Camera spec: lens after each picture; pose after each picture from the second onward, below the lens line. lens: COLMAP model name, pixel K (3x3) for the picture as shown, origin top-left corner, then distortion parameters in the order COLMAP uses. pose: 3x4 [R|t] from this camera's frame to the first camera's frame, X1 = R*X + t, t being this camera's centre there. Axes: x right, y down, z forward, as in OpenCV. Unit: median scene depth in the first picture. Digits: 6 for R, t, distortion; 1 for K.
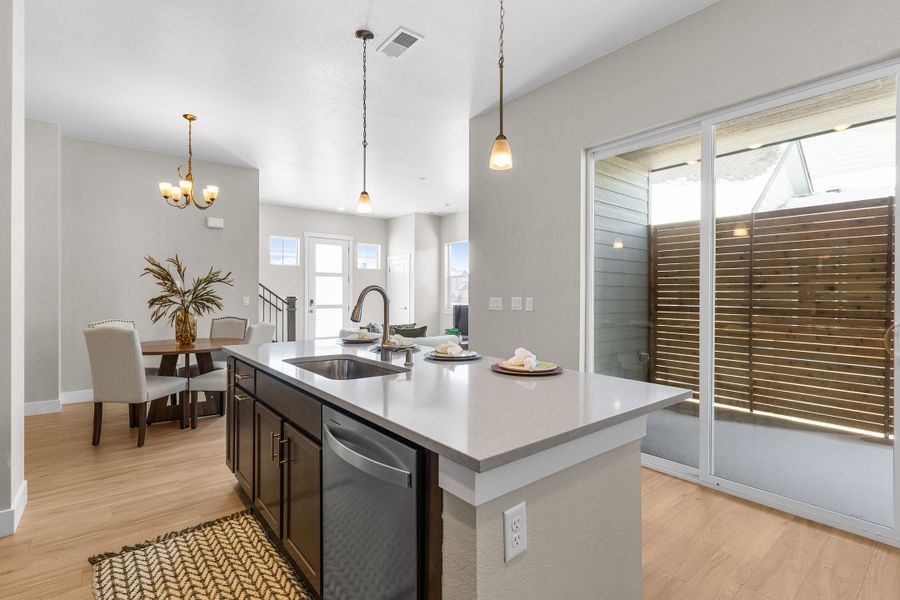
lens RADIAL K [[417.0, 0, 445.7], [0, 417.0, 299.1], [0, 0, 1]] dist [0.011022, -0.000656]
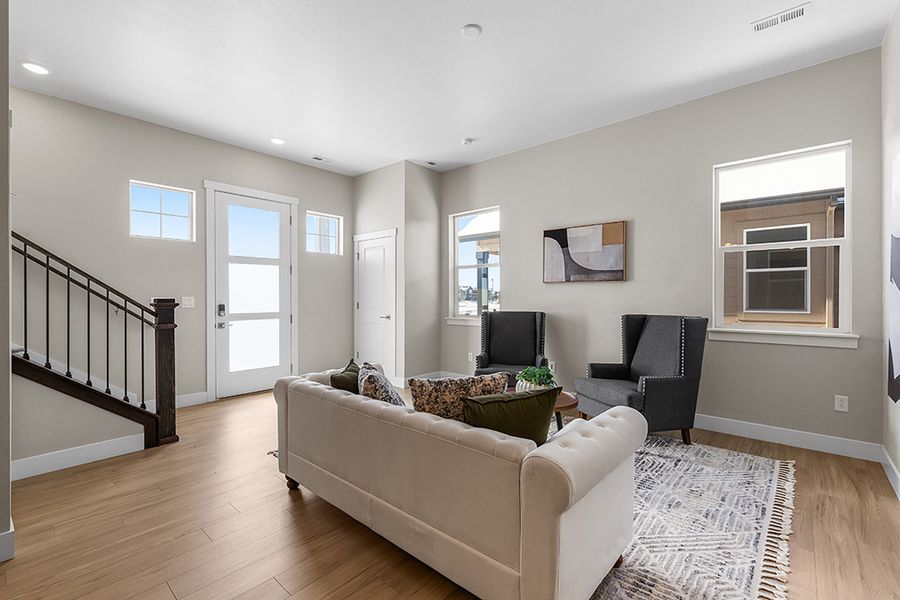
lens RADIAL K [[400.3, 0, 456.7], [0, 400.3, 301.6], [0, 0, 1]] dist [-0.004949, -0.001806]
pose [[0.985527, -0.002754, 0.169496, -0.098297], [0.001112, 0.999952, 0.009778, -0.006706], [-0.169515, -0.009448, 0.985482, 0.408836]]
